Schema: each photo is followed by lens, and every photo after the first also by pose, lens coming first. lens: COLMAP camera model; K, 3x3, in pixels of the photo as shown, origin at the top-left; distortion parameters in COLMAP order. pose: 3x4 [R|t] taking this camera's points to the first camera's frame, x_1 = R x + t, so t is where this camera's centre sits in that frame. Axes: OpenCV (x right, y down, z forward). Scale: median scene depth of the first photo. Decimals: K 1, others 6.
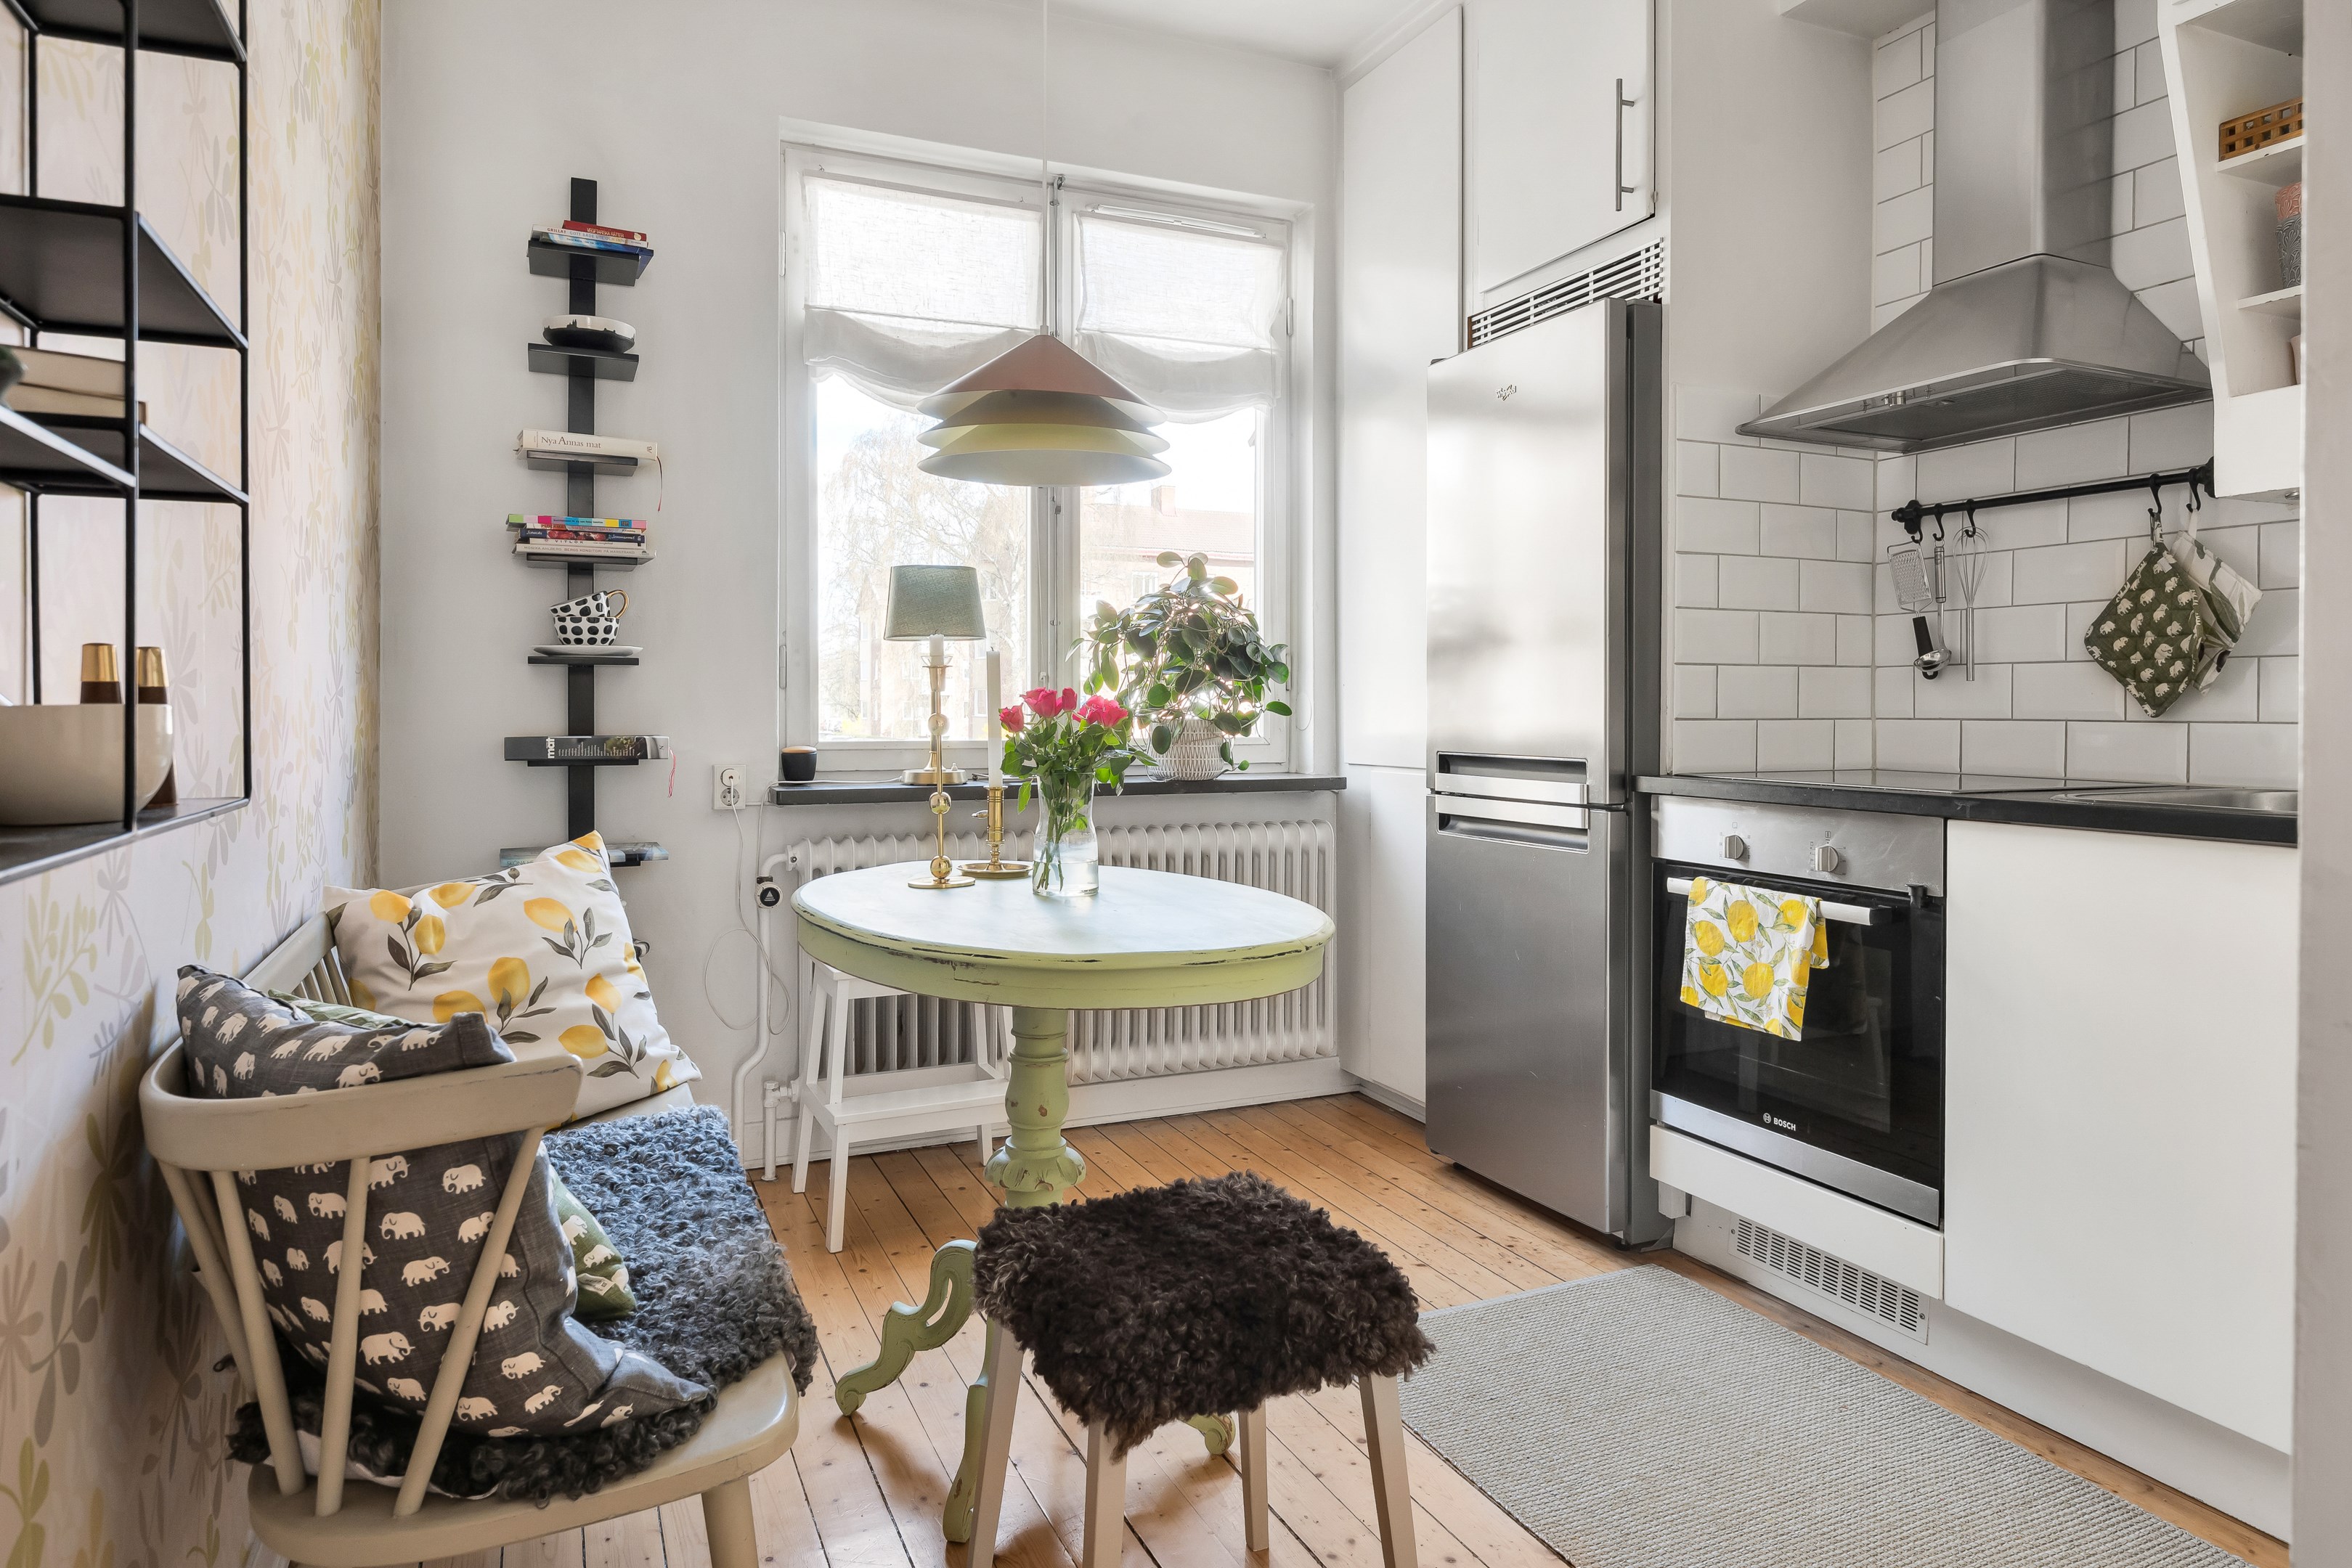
lens RADIAL K [[1323.6, 0, 1206.6], [0, 1323.6, 713.9], [0, 0, 1]] dist [0.006372, -0.005280]
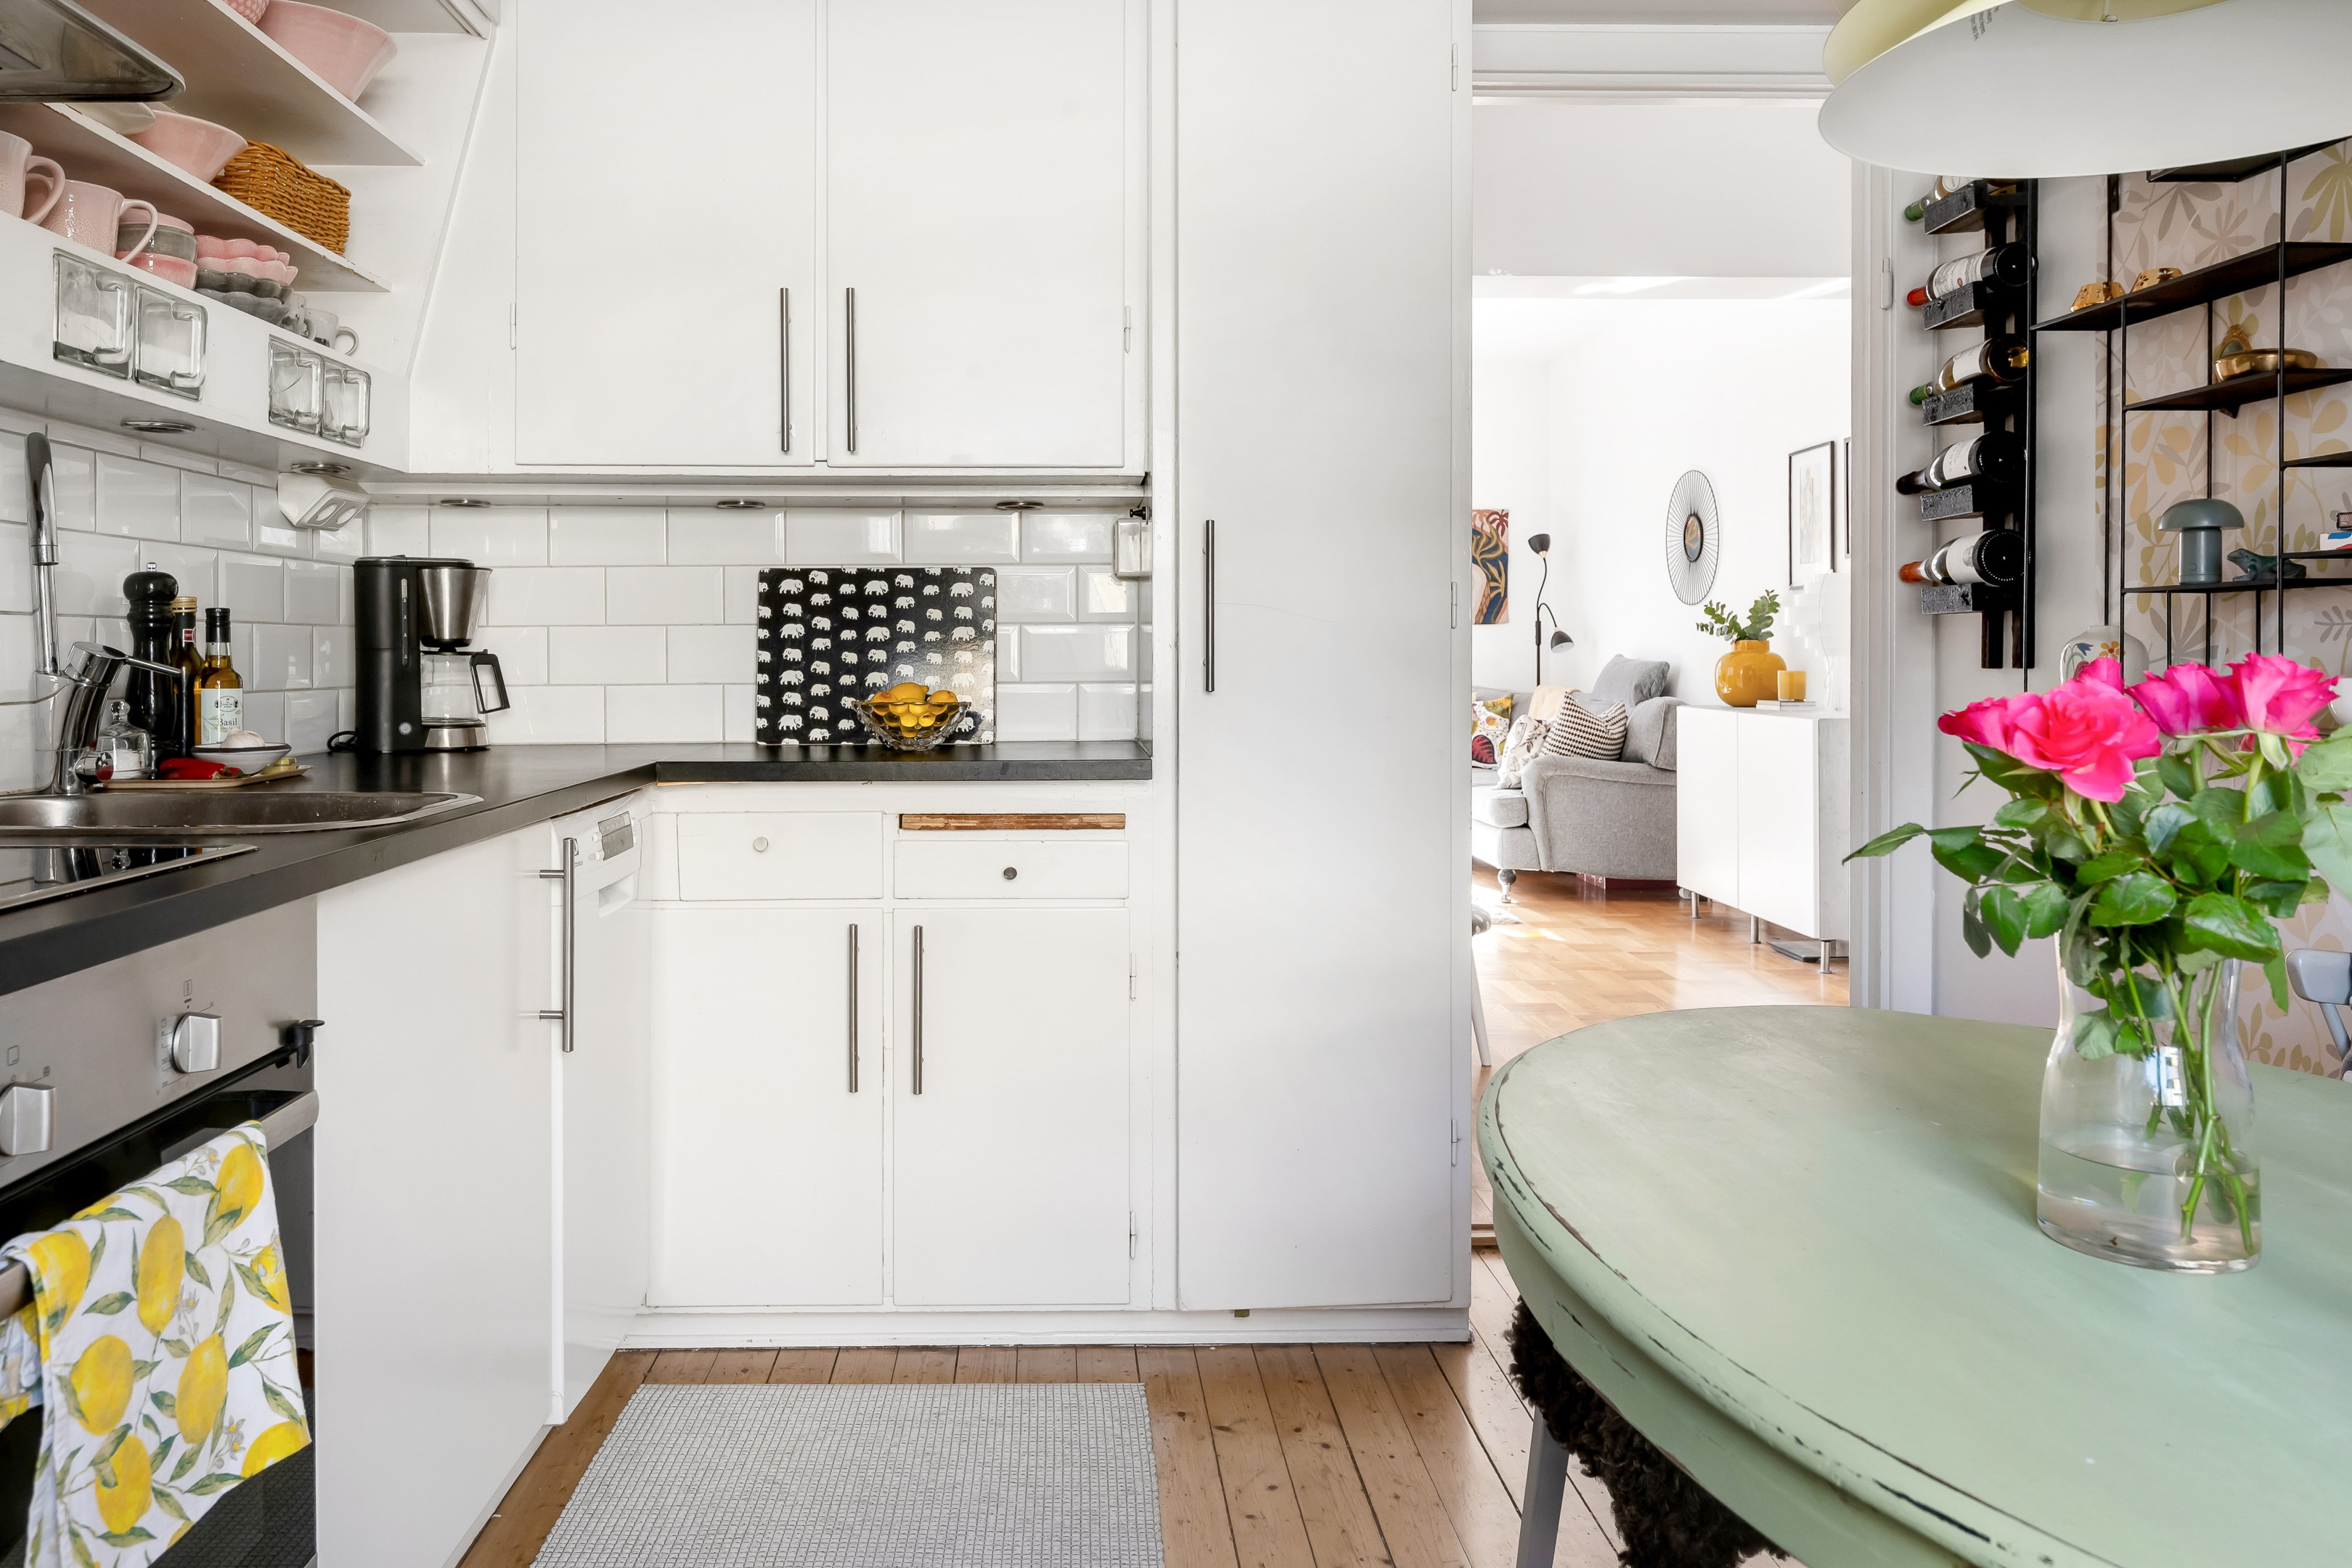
lens RADIAL K [[1534.1, 0, 1163.0], [0, 1534.1, 671.6], [0, 0, 1]] dist [-0.006503, -0.001558]
pose [[-0.917864, -0.005508, 0.396856, -0.028232], [0.003282, 0.999764, 0.021466, -0.022902], [-0.396881, 0.021005, -0.917630, 1.277210]]
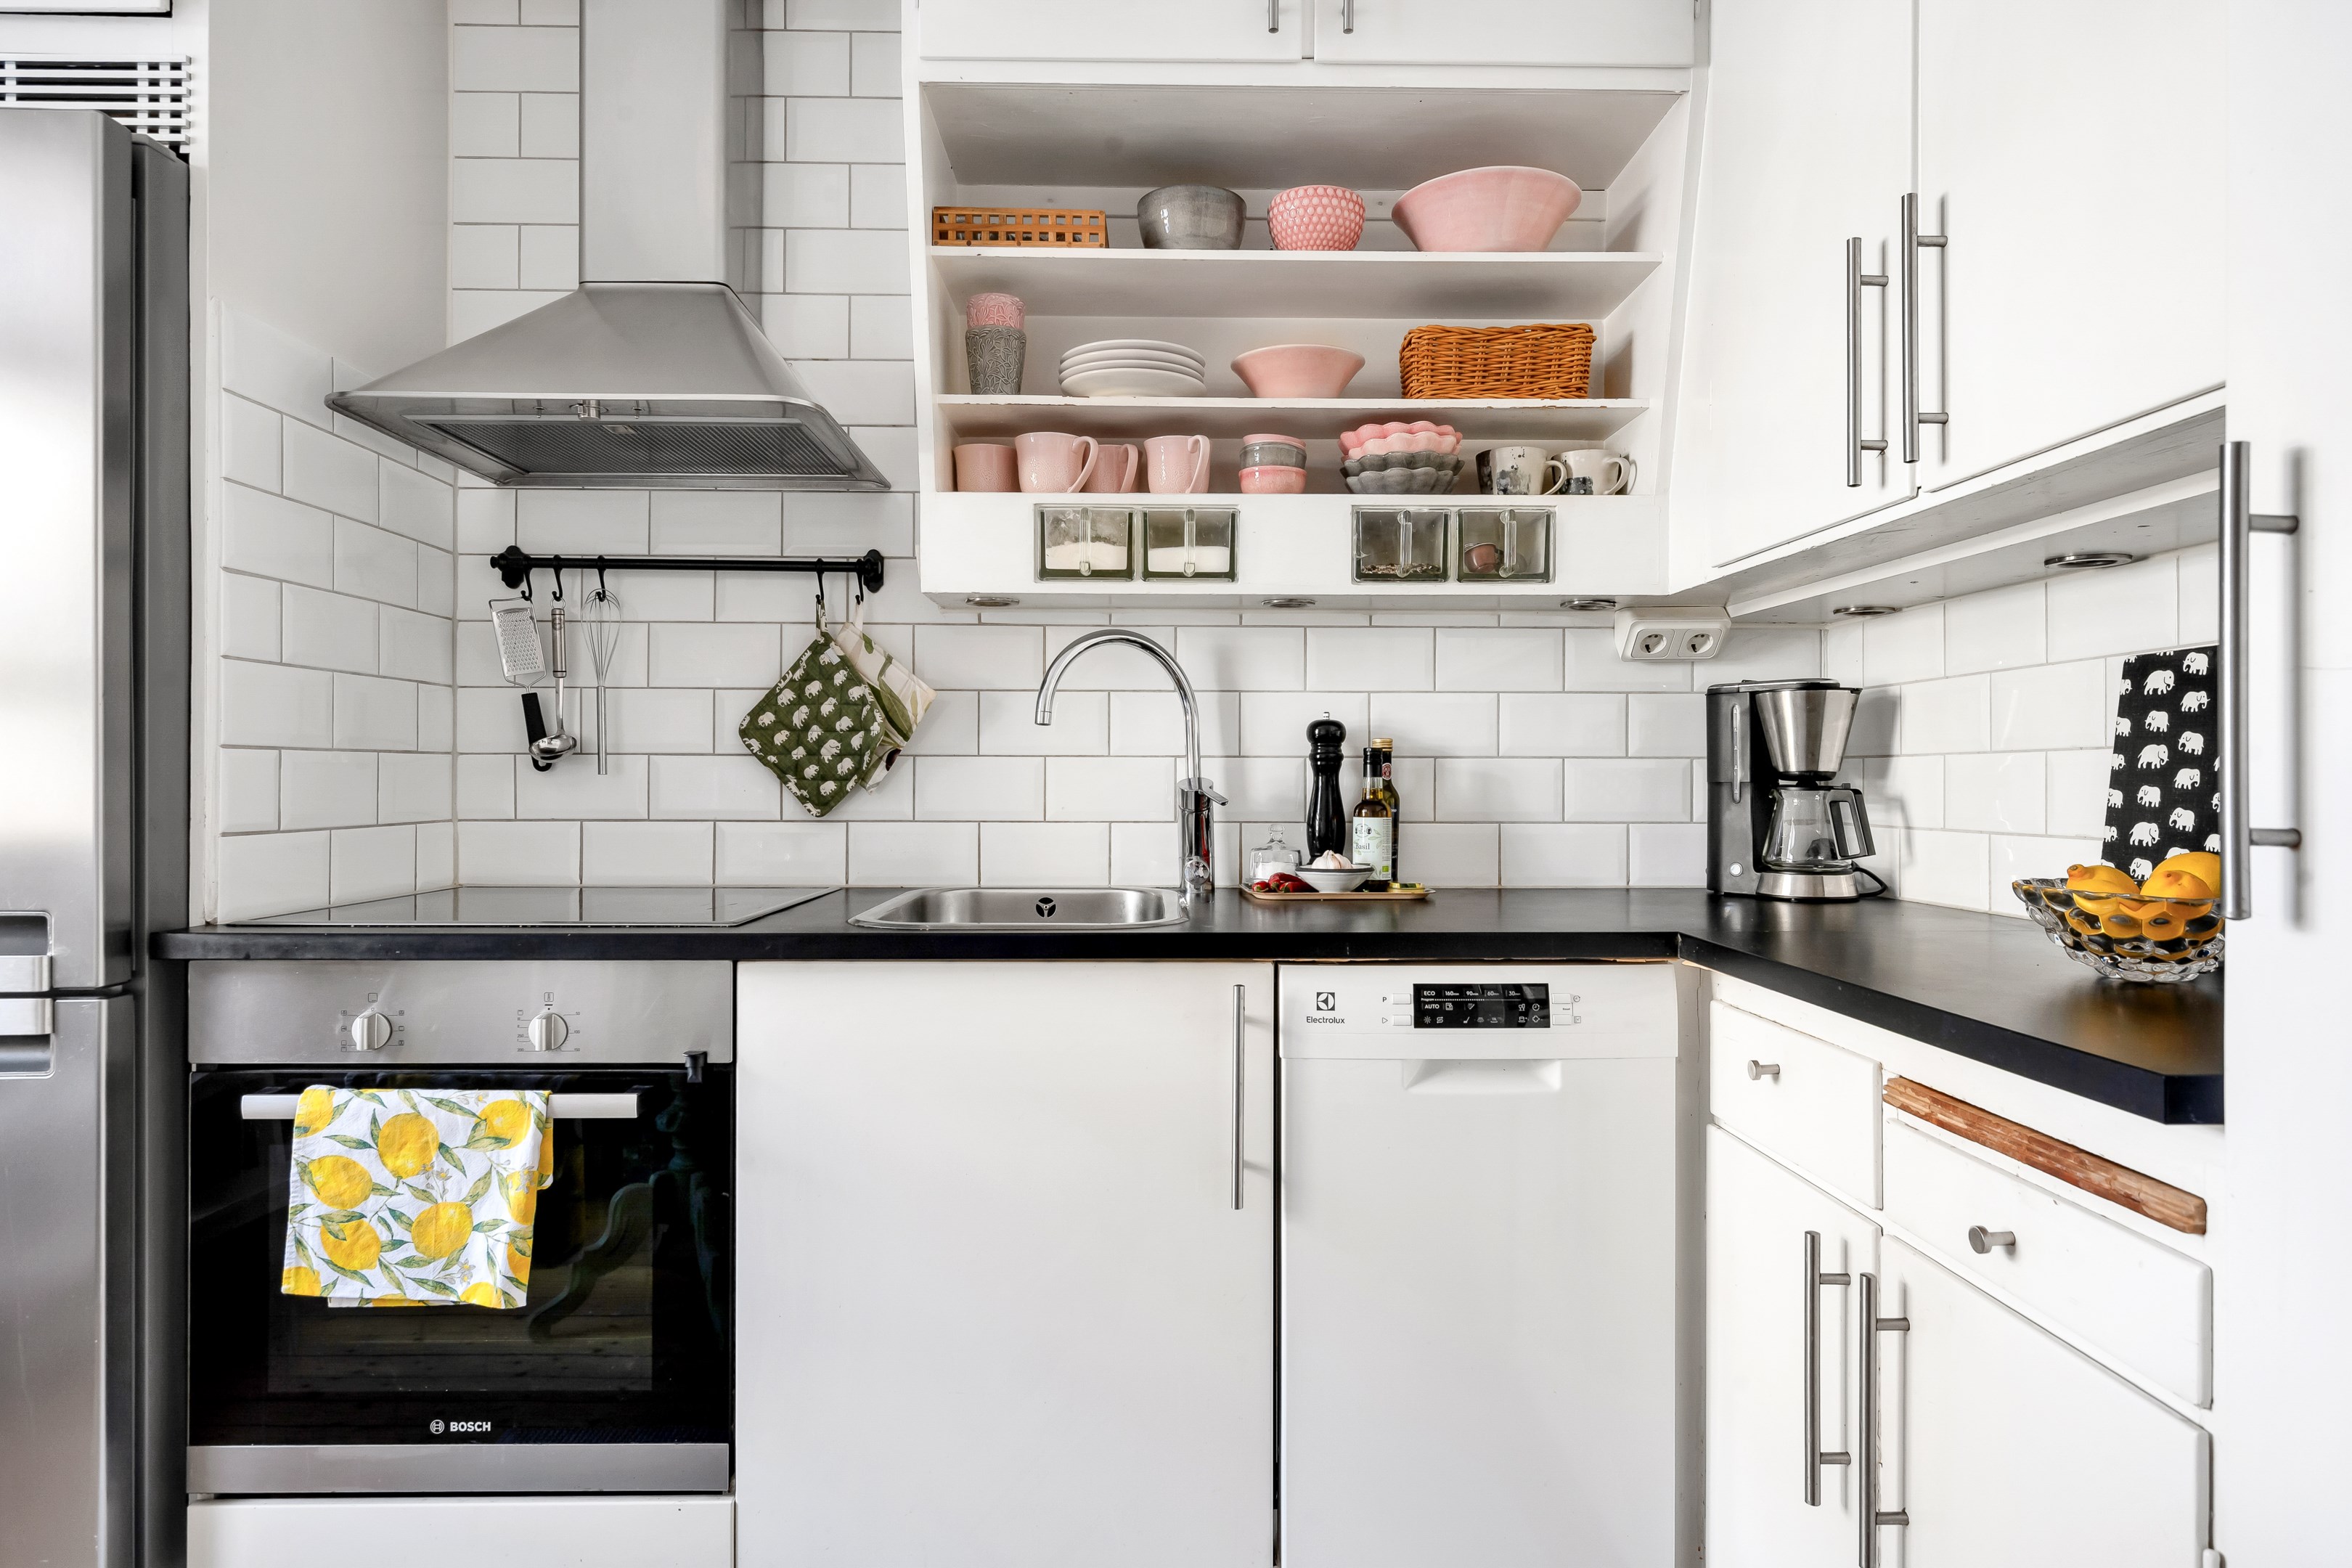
lens RADIAL K [[1323.8, 0, 1167.1], [0, 1323.8, 777.6], [0, 0, 1]] dist [0.006372, -0.005280]
pose [[0.404674, -0.001144, 0.914460, -0.043763], [0.006438, 0.999978, -0.001598, -0.021956], [-0.914438, 0.006534, 0.404673, 0.387257]]
